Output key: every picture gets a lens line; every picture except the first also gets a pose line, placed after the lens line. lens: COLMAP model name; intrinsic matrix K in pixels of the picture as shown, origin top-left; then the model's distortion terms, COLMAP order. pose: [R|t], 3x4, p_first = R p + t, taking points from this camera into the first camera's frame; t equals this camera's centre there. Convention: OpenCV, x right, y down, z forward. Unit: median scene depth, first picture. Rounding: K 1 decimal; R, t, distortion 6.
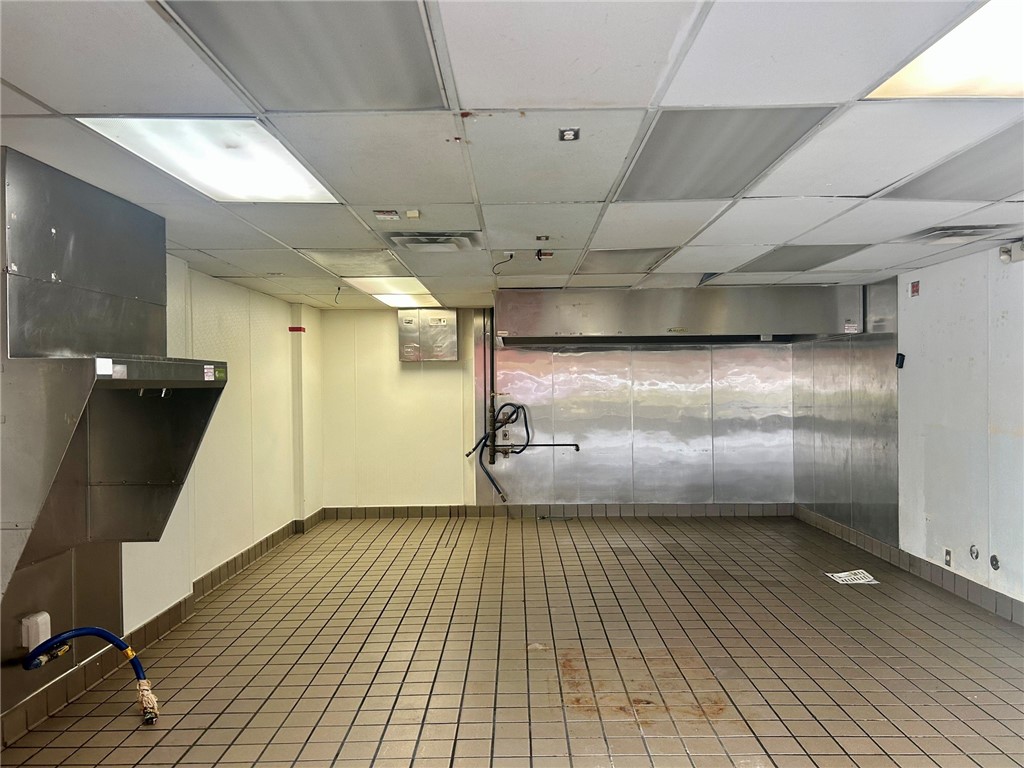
lens RADIAL K [[783.9, 0, 511.5], [0, 783.9, 386.5], [0, 0, 1]] dist [0.066828, -0.073445]
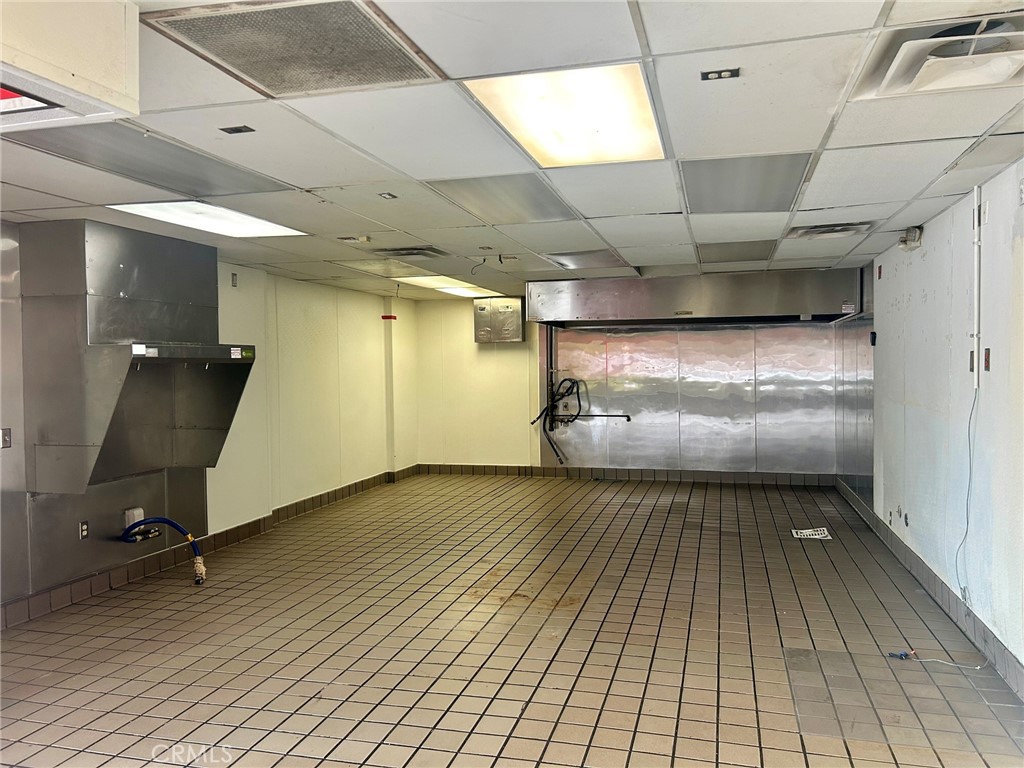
lens RADIAL K [[783.9, 0, 514.4], [0, 783.9, 379.2], [0, 0, 1]] dist [0.066828, -0.073445]
pose [[0.966162, 0.003771, -0.257908, 0.232926], [0.000643, 0.999855, 0.017028, 0.003145], [0.257935, -0.016618, 0.966019, -0.135957]]
